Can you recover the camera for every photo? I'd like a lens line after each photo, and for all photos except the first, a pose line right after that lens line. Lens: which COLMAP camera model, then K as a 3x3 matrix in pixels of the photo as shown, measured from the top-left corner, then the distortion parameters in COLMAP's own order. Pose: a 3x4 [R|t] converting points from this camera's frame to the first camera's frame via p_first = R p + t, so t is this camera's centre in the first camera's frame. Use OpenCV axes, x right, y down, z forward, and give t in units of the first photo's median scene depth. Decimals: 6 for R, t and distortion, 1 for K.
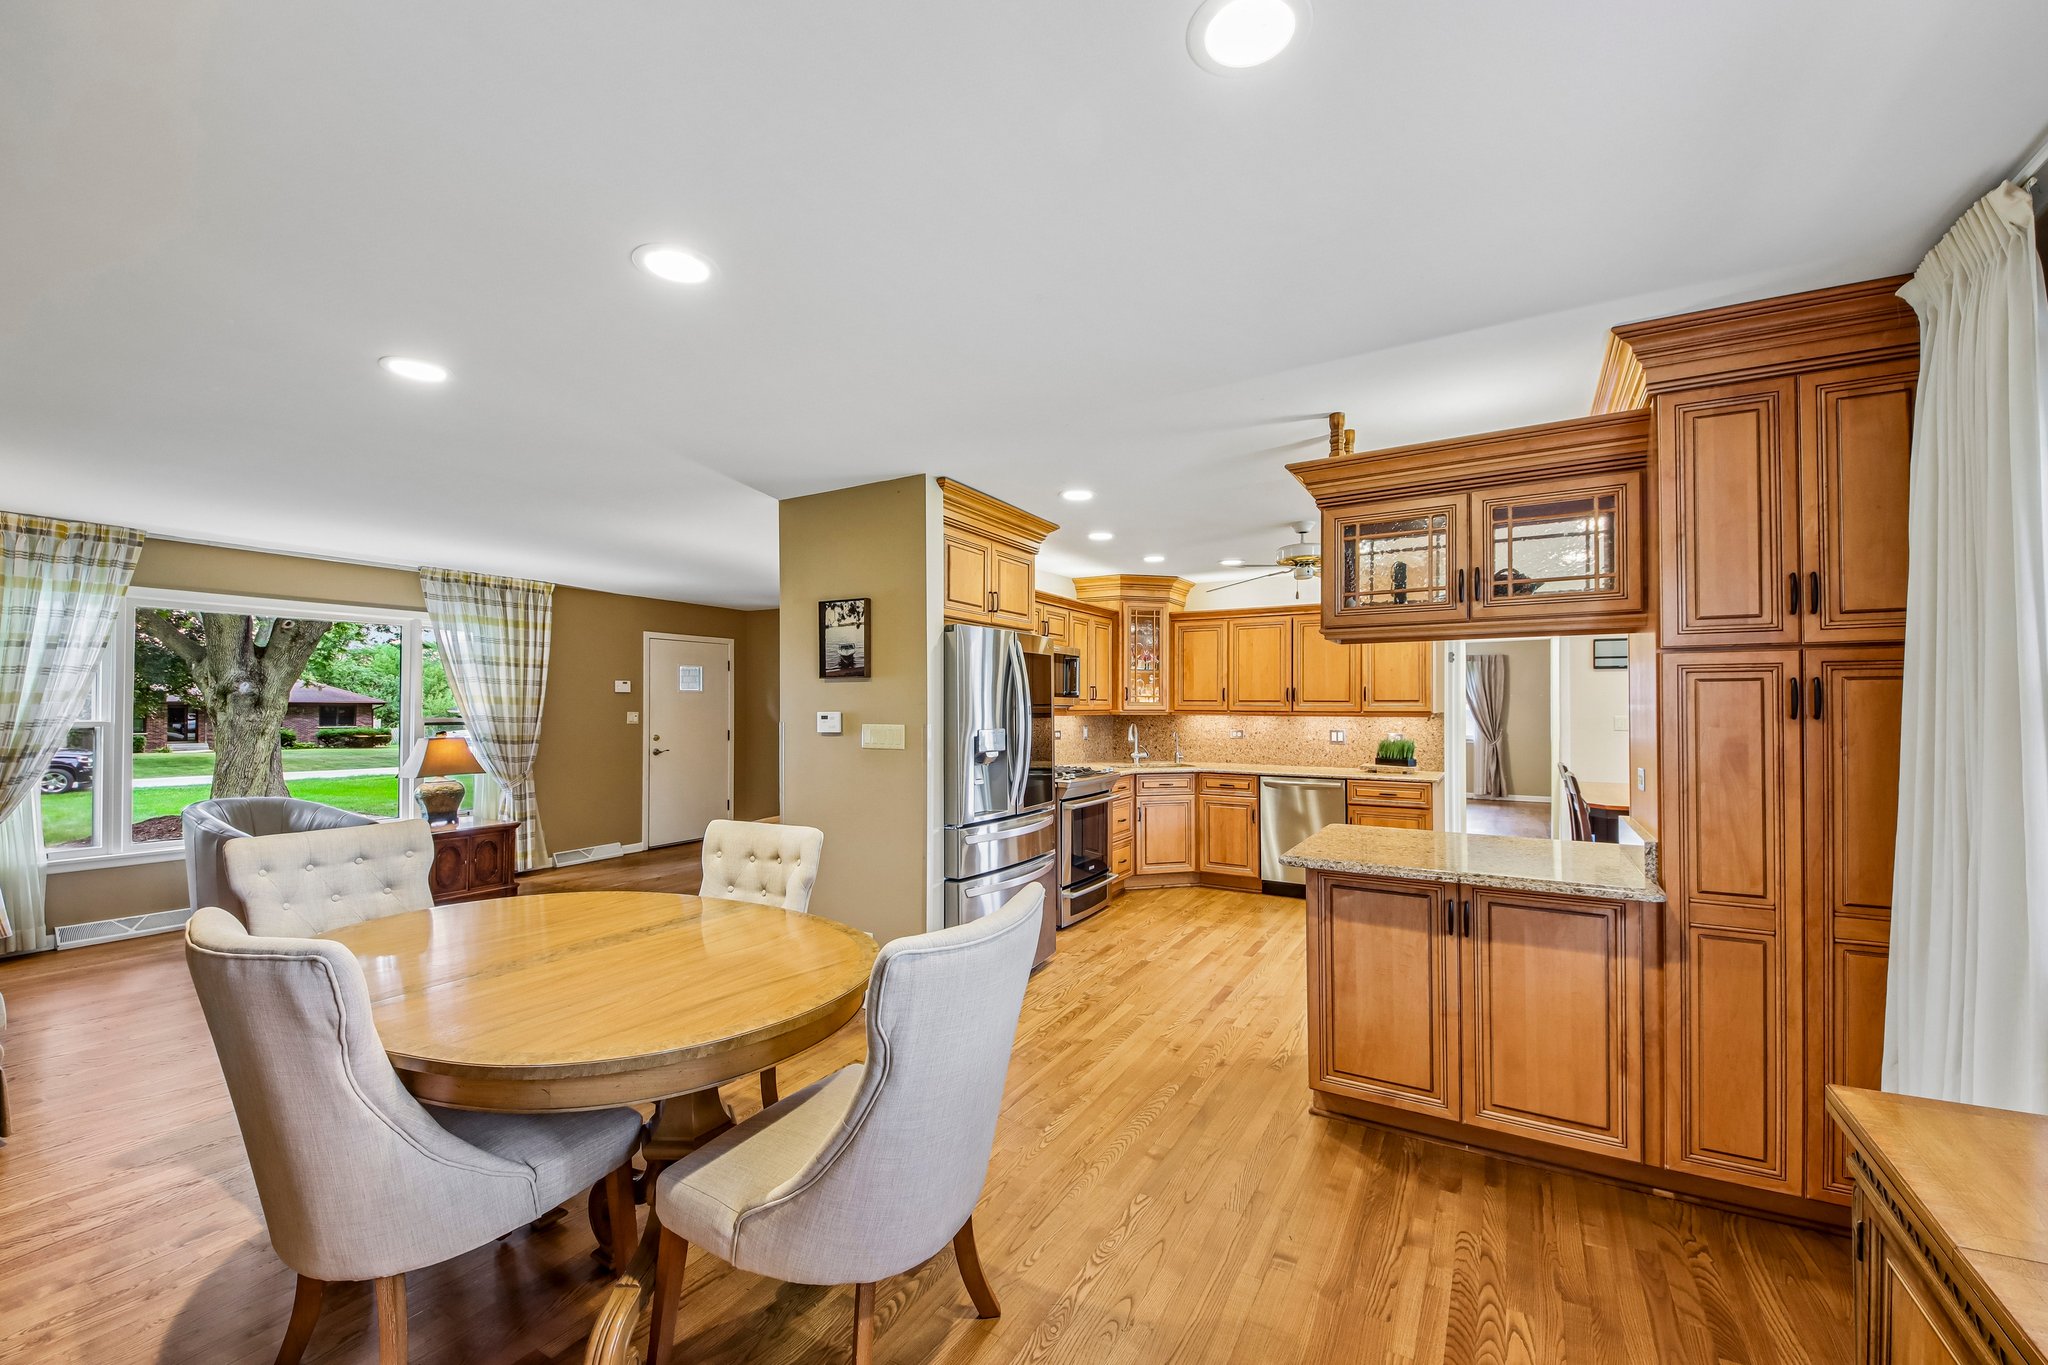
lens RADIAL K [[769.0, 0, 1045.4], [0, 769.0, 682.2], [0, 0, 1]] dist [0.001418, -0.023909]
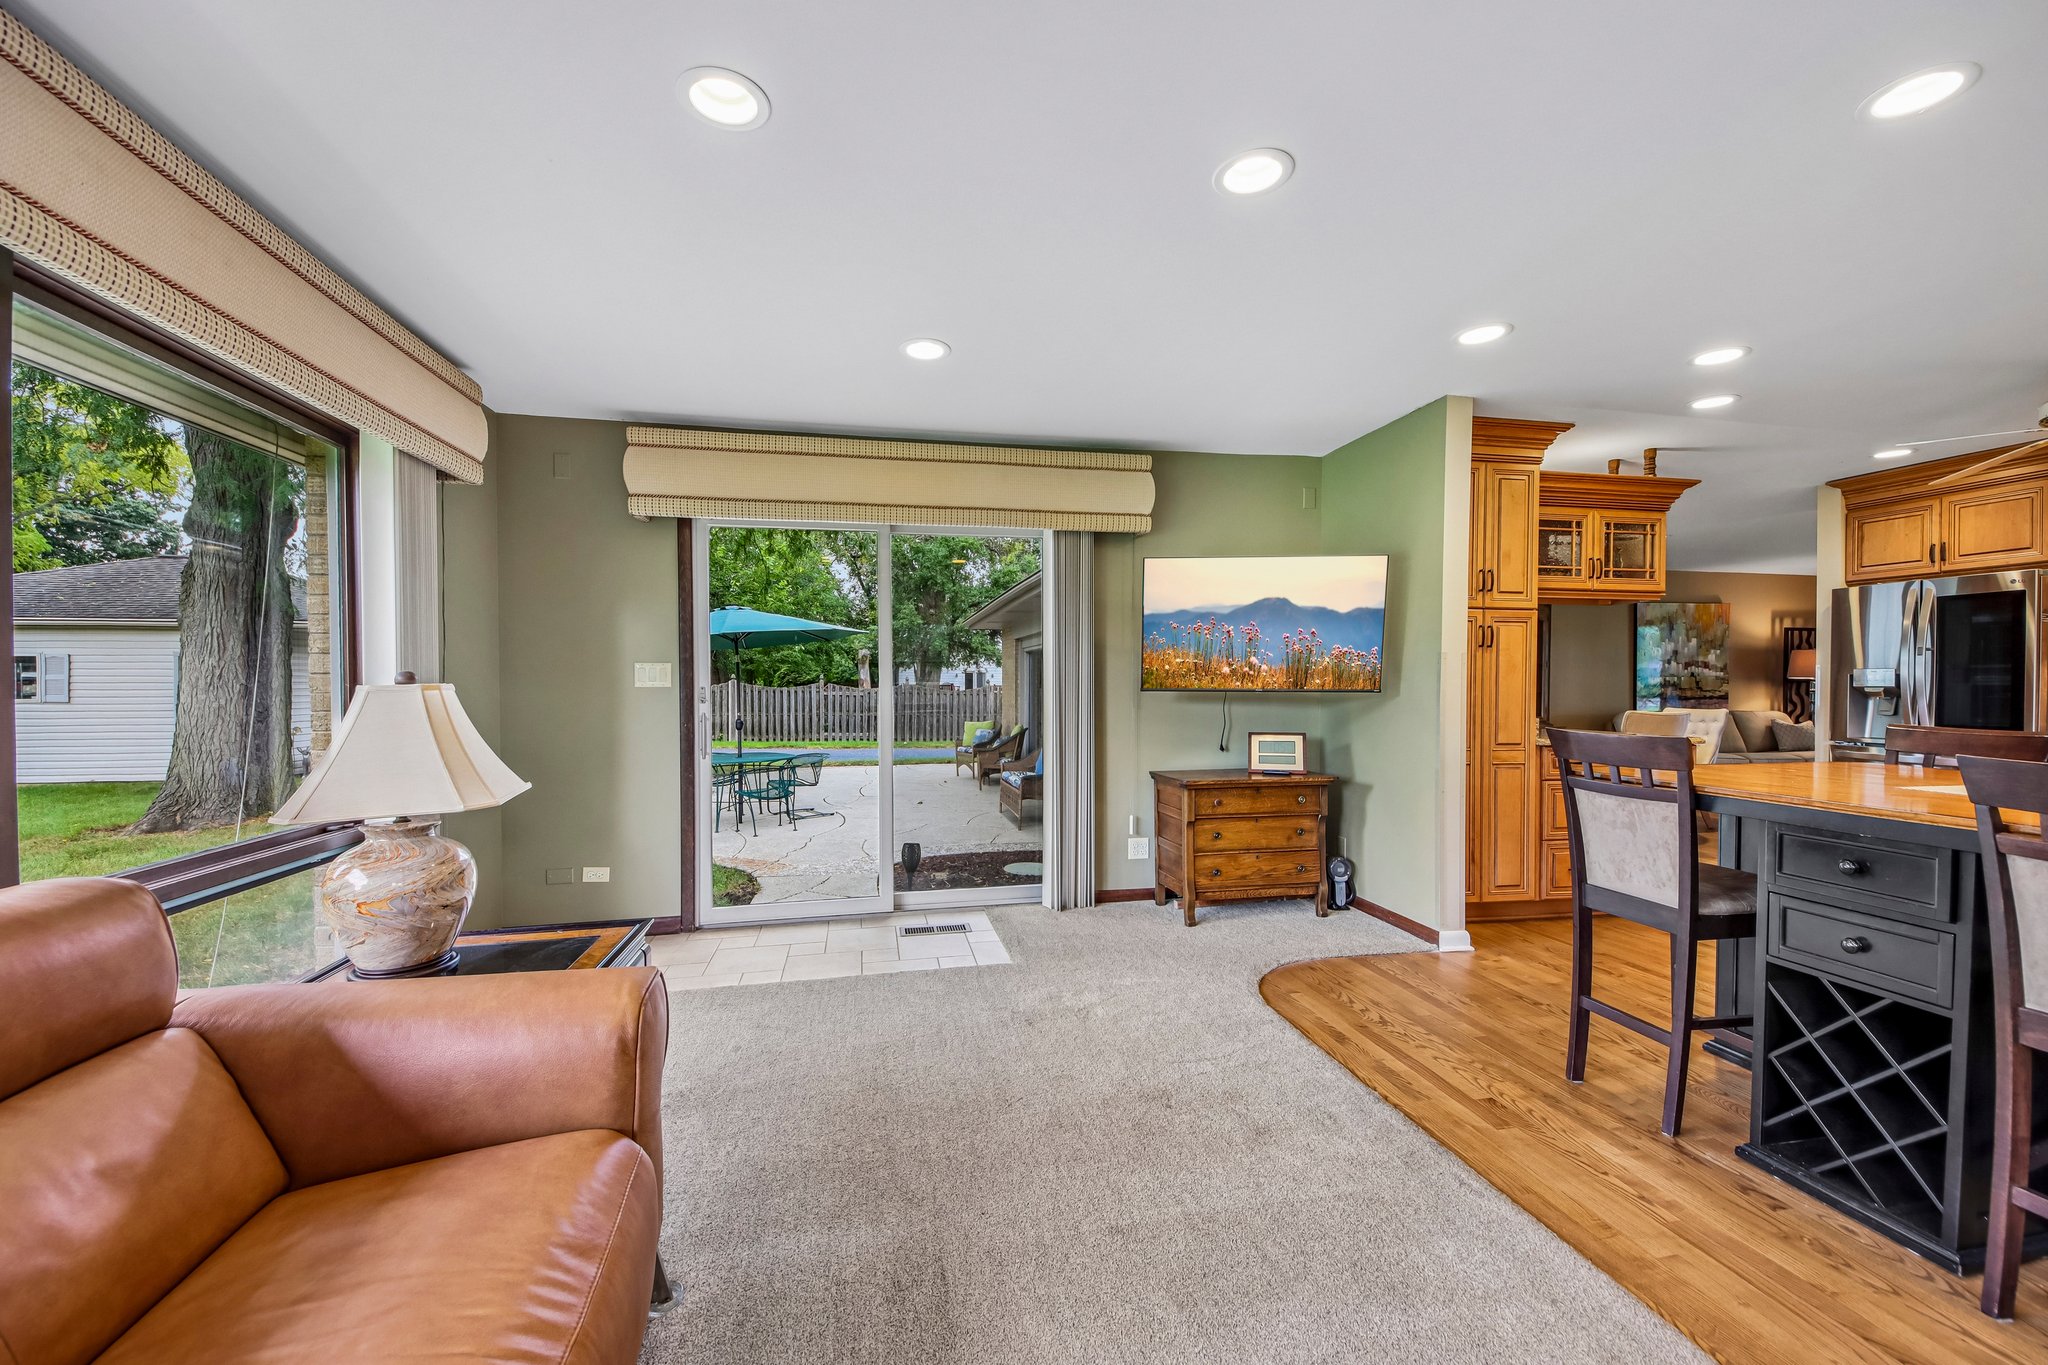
lens RADIAL K [[784.7, 0, 1013.5], [0, 784.7, 685.3], [0, 0, 1]] dist [0.049153, -0.026237]
pose [[-0.747538, -0.002476, -0.664215, 1.112006], [0.011275, 0.999802, -0.016417, 0.059453], [0.664124, -0.019762, -0.747361, 0.639015]]
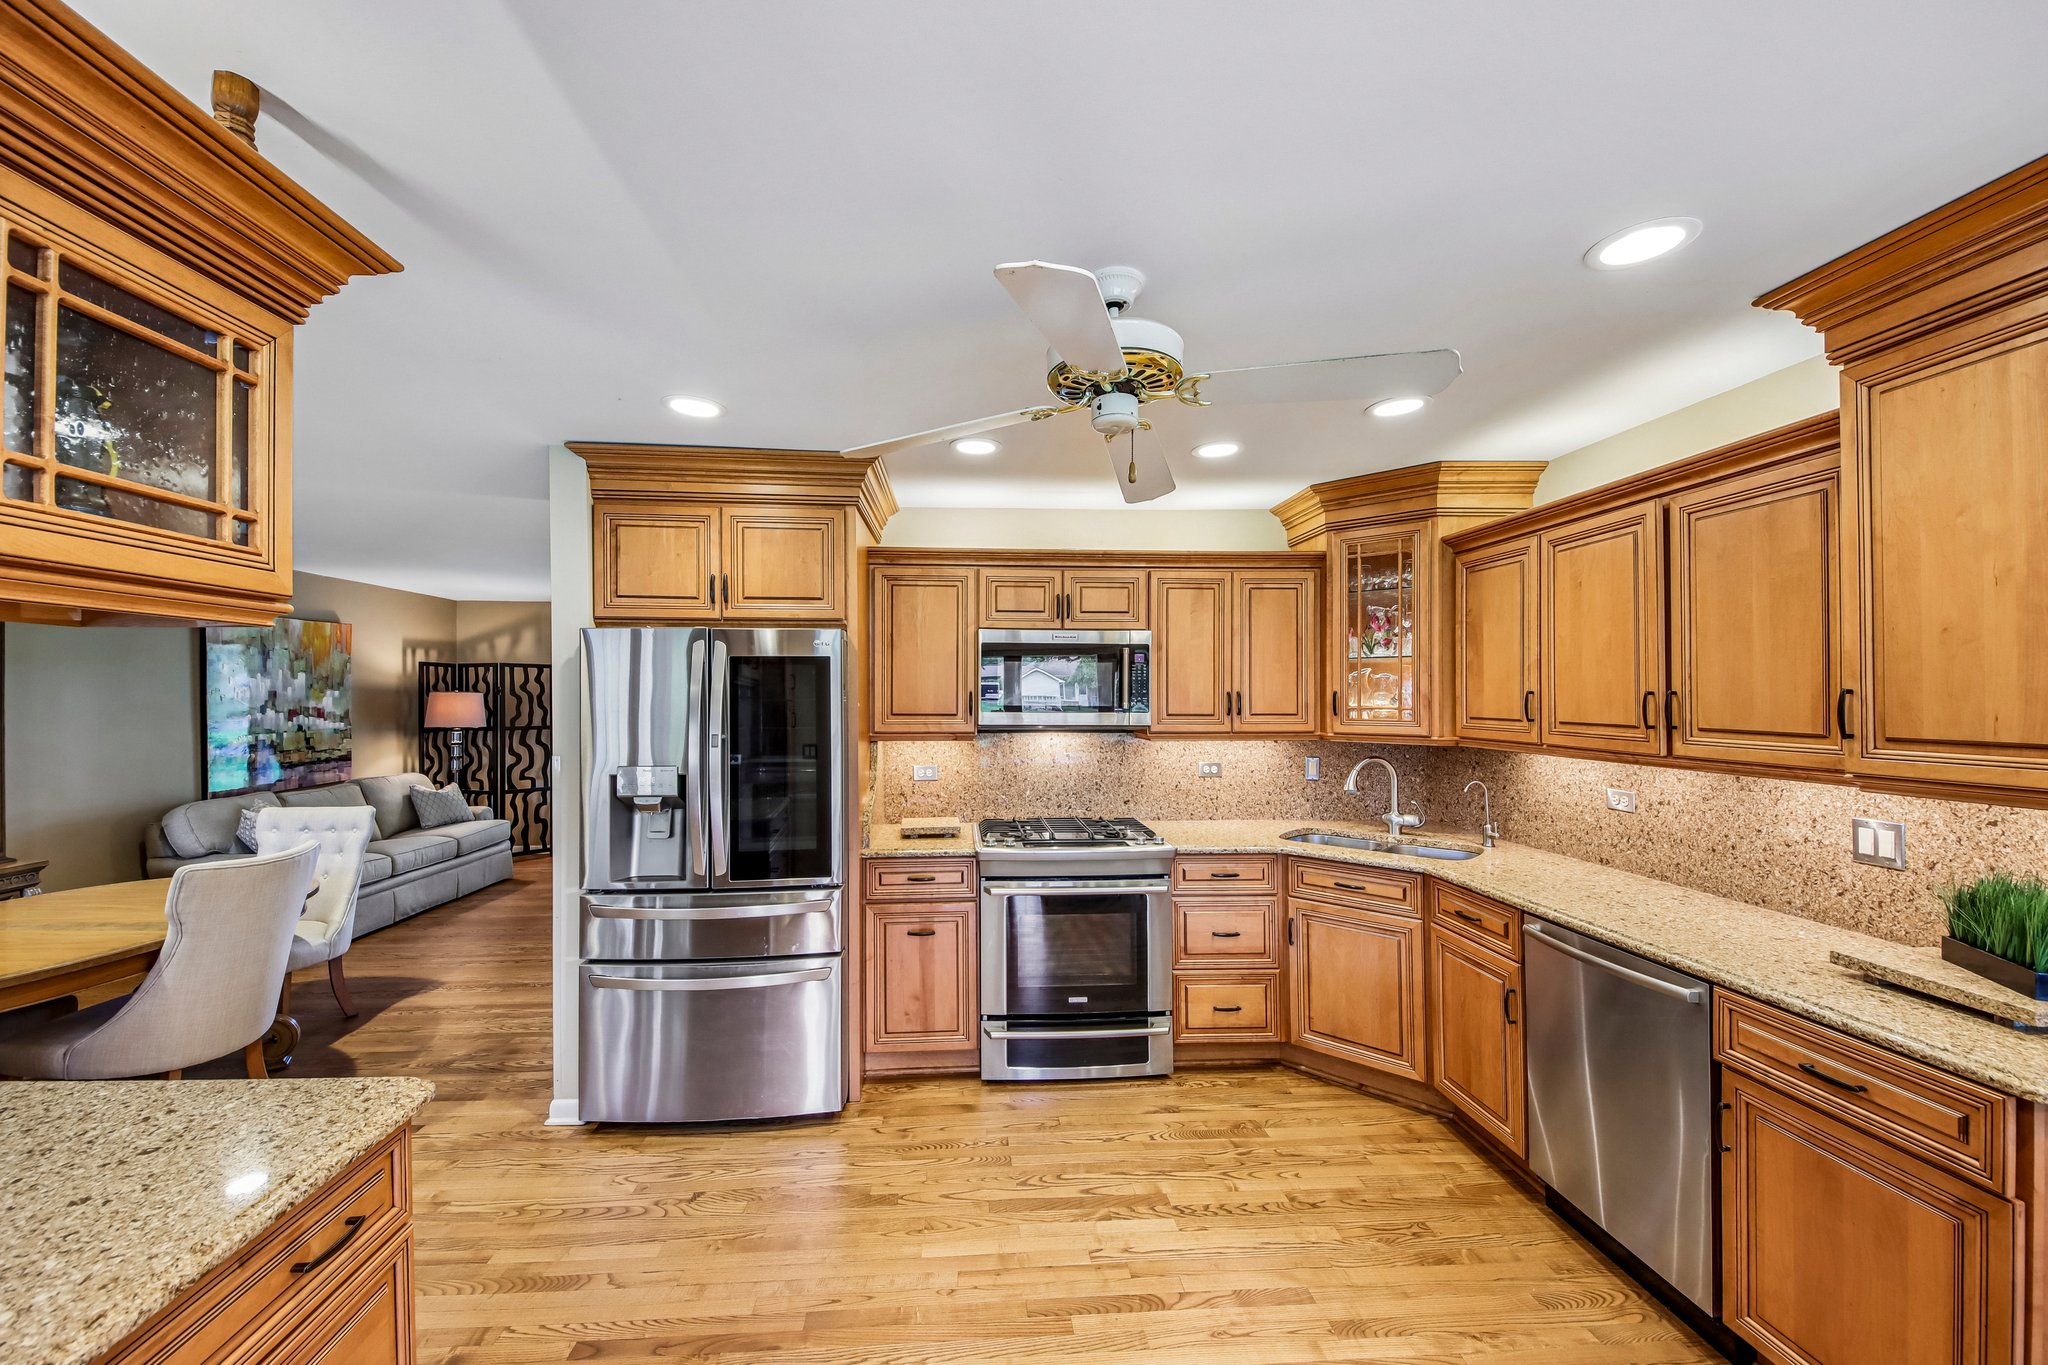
lens RADIAL K [[784.7, 0, 1013.5], [0, 784.7, 685.3], [0, 0, 1]] dist [0.049153, -0.026237]
pose [[0.565233, -0.013083, -0.824827, 0.460459], [0.026881, 0.999635, 0.002566, -0.005247], [0.824493, -0.023622, 0.565379, 0.525686]]
